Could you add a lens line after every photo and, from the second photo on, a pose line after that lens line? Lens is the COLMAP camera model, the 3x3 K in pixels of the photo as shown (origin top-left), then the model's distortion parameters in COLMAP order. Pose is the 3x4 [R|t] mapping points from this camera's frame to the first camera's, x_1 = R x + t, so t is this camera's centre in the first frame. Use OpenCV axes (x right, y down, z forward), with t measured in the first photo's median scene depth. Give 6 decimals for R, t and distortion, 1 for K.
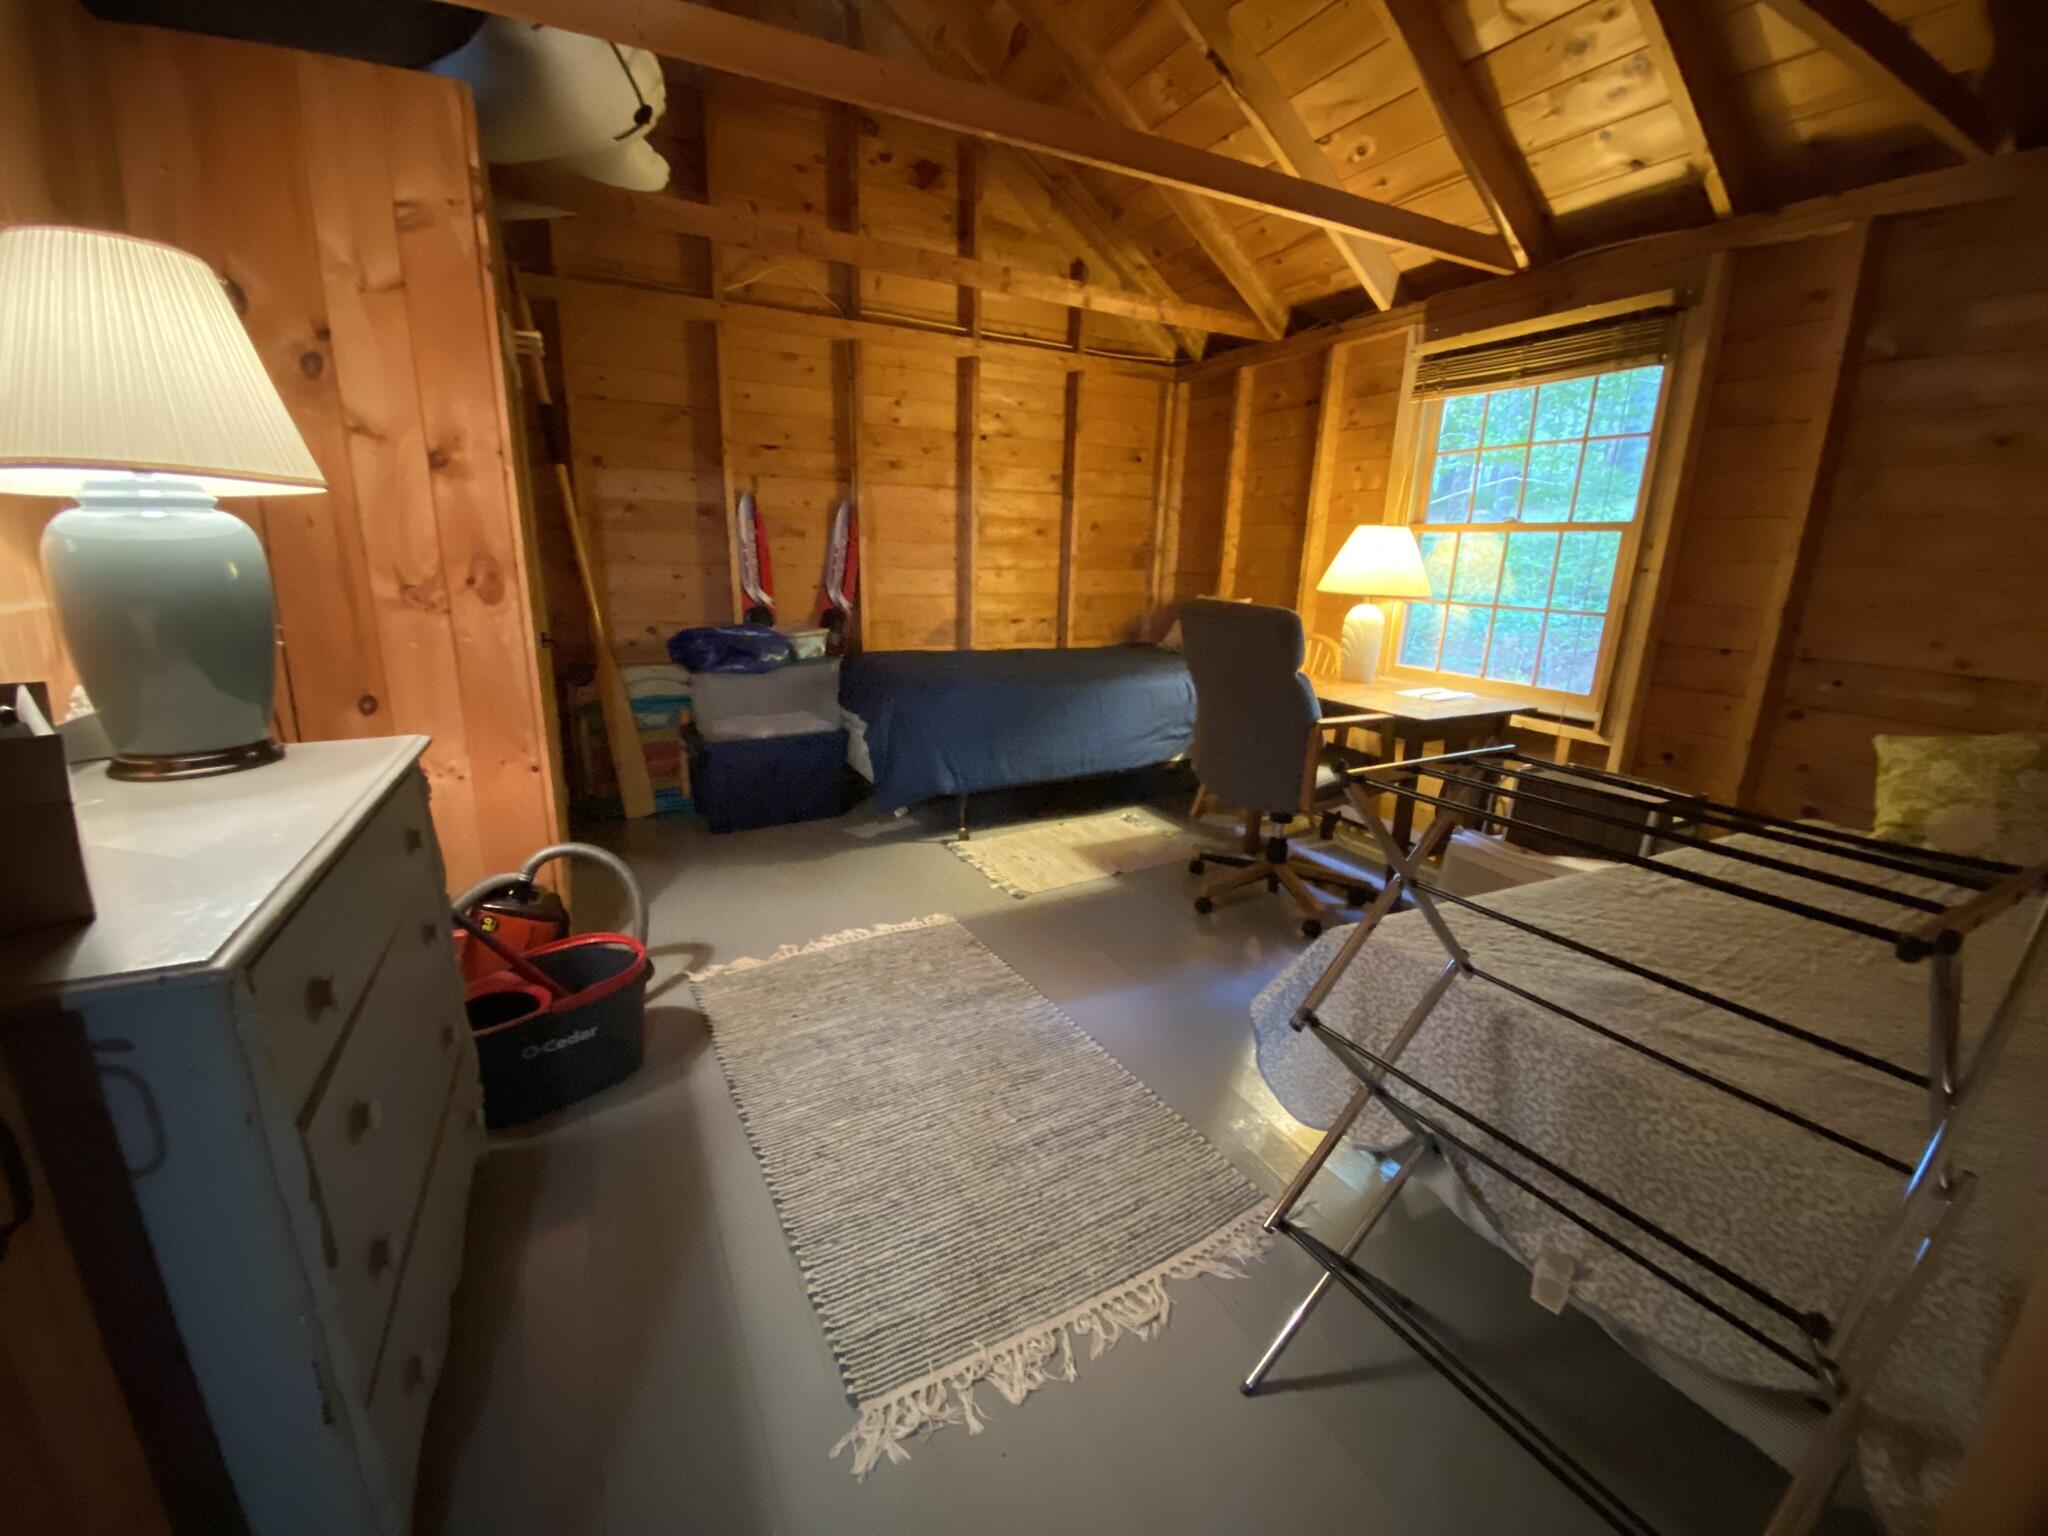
lens RADIAL K [[834.8, 0, 1021.3], [0, 834.8, 770.2], [0, 0, 1]] dist [-0.002068, -0.000251]
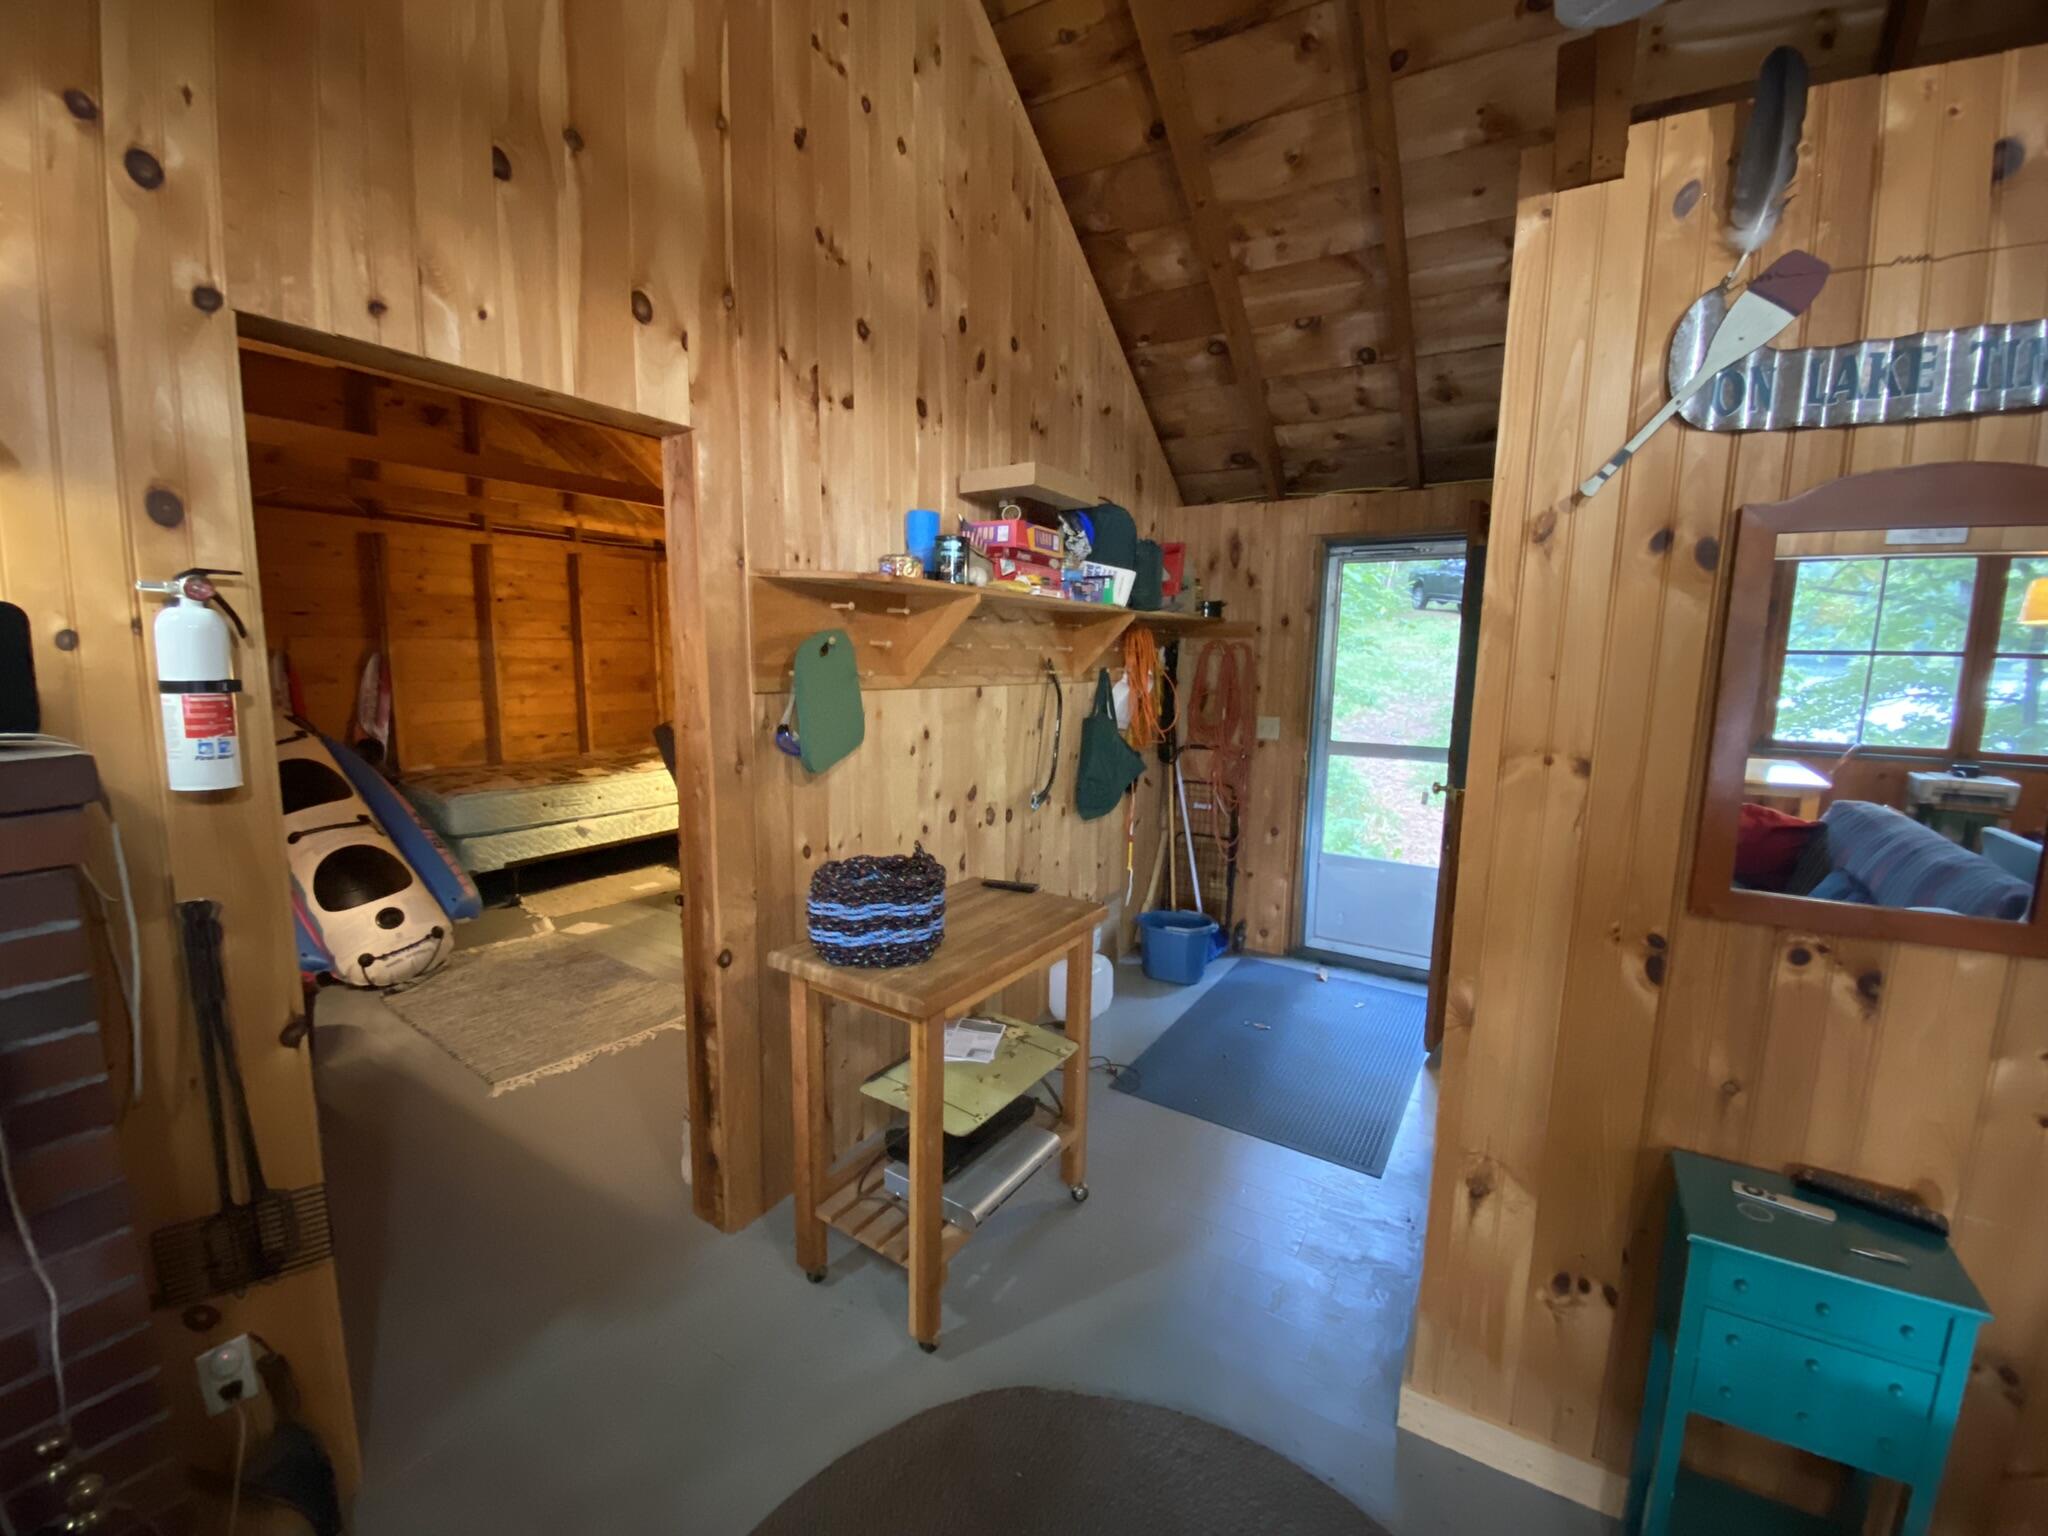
lens RADIAL K [[834.8, 0, 1021.5], [0, 834.8, 769.7], [0, 0, 1]] dist [-0.002068, -0.000251]
pose [[0.867294, -0.083132, 0.490805, 0.000234], [0.135155, 0.988245, -0.071443, 0.063618], [-0.479097, 0.128297, 0.868335, -0.472790]]
